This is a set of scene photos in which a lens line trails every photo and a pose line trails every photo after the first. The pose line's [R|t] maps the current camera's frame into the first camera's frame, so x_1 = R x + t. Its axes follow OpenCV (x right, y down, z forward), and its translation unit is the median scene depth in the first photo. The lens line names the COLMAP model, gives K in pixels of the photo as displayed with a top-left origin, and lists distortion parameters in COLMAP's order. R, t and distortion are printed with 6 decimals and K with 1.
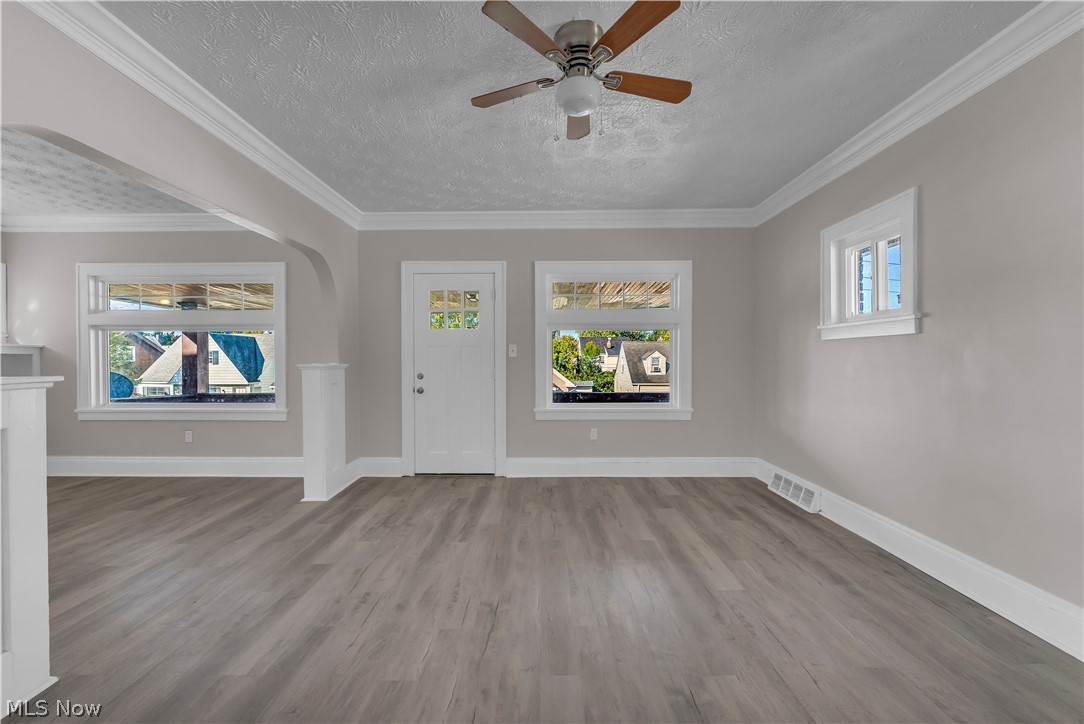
lens RADIAL K [[440.0, 0, 540.5], [0, 440.0, 361.7], [0, 0, 1]] dist [0.001429, -0.000134]
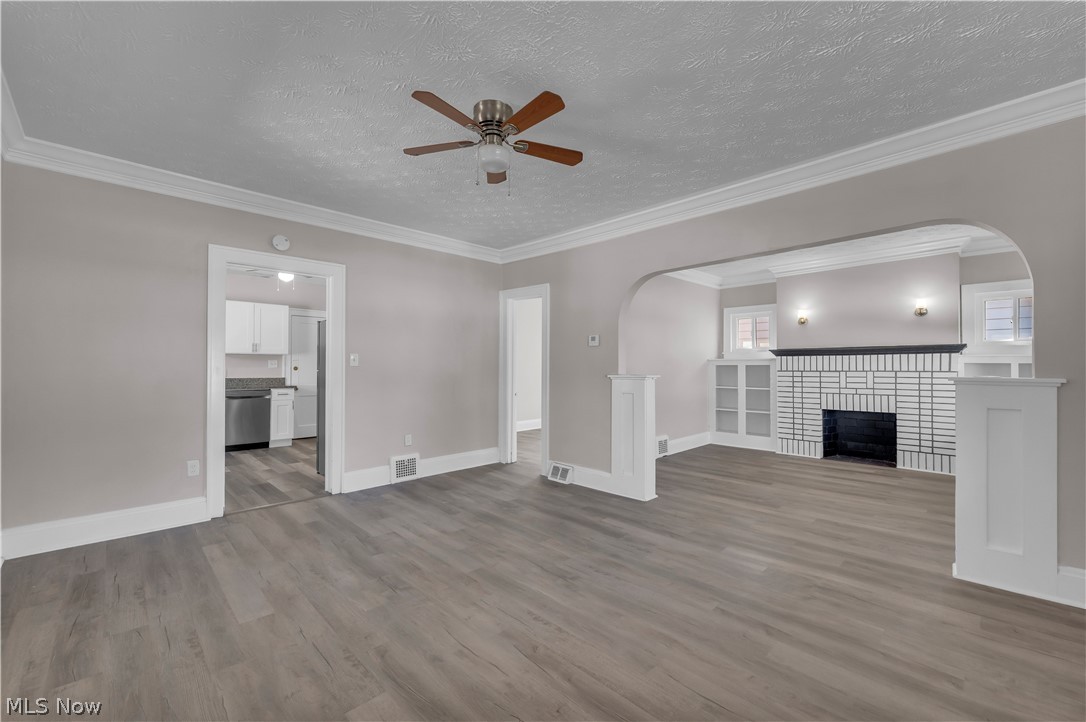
lens RADIAL K [[440.8, 0, 546.5], [0, 440.8, 361.9], [0, 0, 1]] dist [0.001429, -0.000134]
pose [[-0.710016, -0.008947, -0.704129, 0.577556], [-0.004623, 0.999957, -0.008044, -0.012011], [0.704171, -0.002456, -0.710026, 1.348123]]
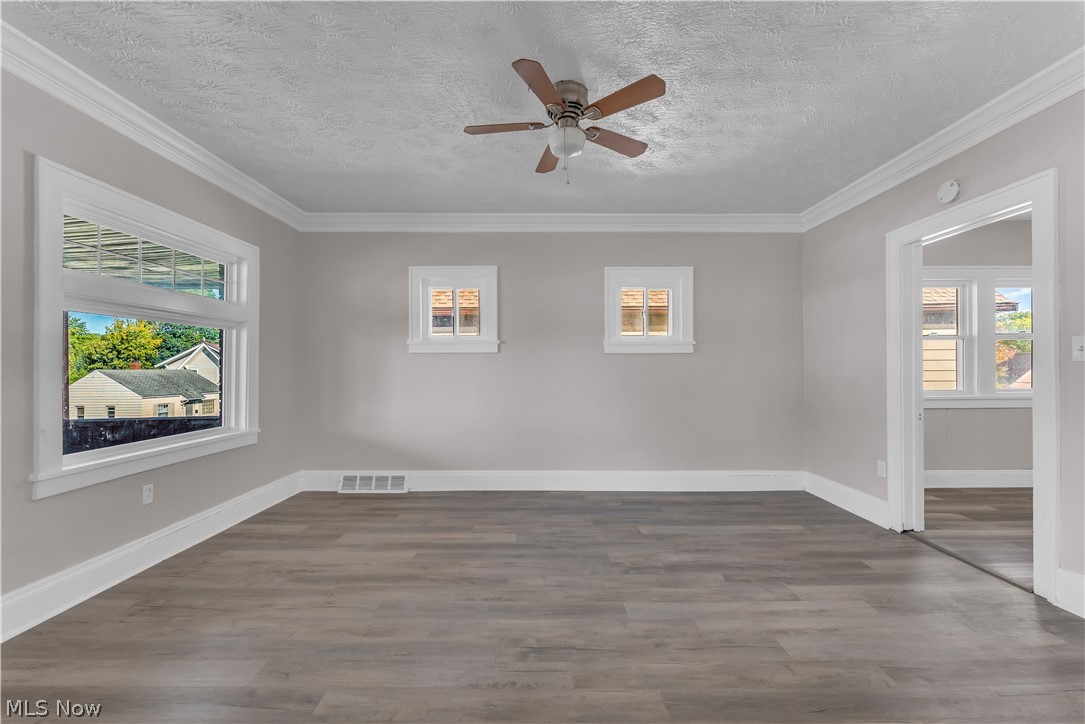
lens RADIAL K [[440.4, 0, 545.0], [0, 440.4, 367.8], [0, 0, 1]] dist [0.001429, -0.000134]
pose [[-0.002667, 0.003177, 0.999991, -0.733628], [0.007519, 0.999967, -0.003156, 0.000553], [-0.999968, 0.007511, -0.002691, 0.723407]]
